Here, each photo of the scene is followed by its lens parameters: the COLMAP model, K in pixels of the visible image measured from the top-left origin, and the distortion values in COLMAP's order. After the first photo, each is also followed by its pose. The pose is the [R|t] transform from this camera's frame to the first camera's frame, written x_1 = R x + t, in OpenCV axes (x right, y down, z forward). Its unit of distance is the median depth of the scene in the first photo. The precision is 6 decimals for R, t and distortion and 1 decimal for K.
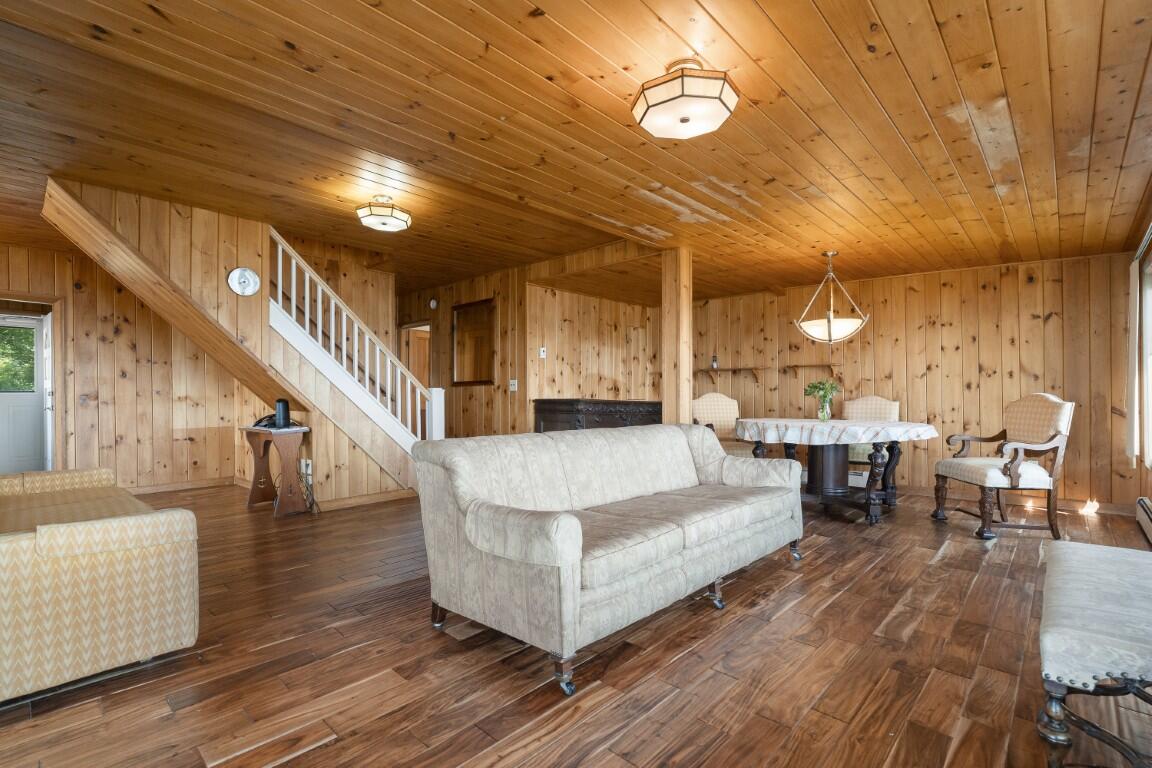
lens RADIAL K [[535.9, 0, 582.4], [0, 535.9, 392.0], [0, 0, 1]] dist [-0.003245, 0.000307]
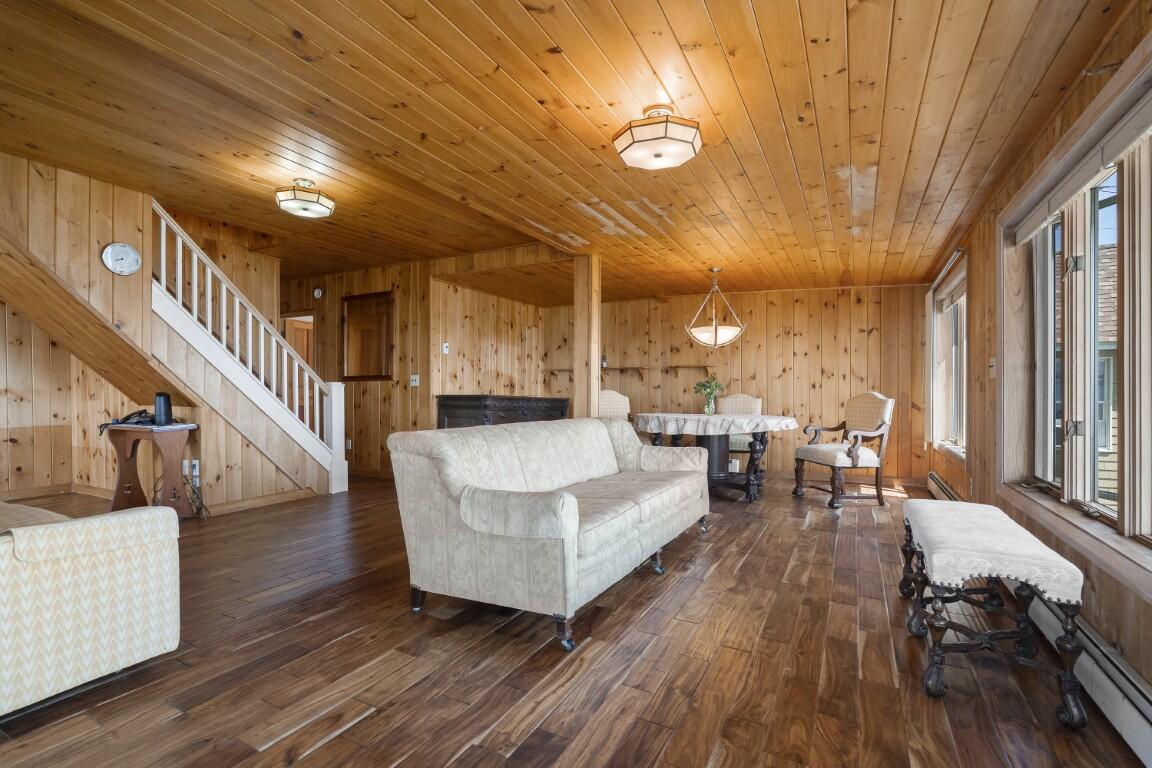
lens RADIAL K [[535.9, 0, 582.4], [0, 535.9, 392.0], [0, 0, 1]] dist [-0.003245, 0.000307]
pose [[0.965853, 0.006707, 0.259006, -0.137115], [-0.007670, 0.999967, 0.002705, 0.005048], [-0.258979, -0.004599, 0.965872, -0.049179]]
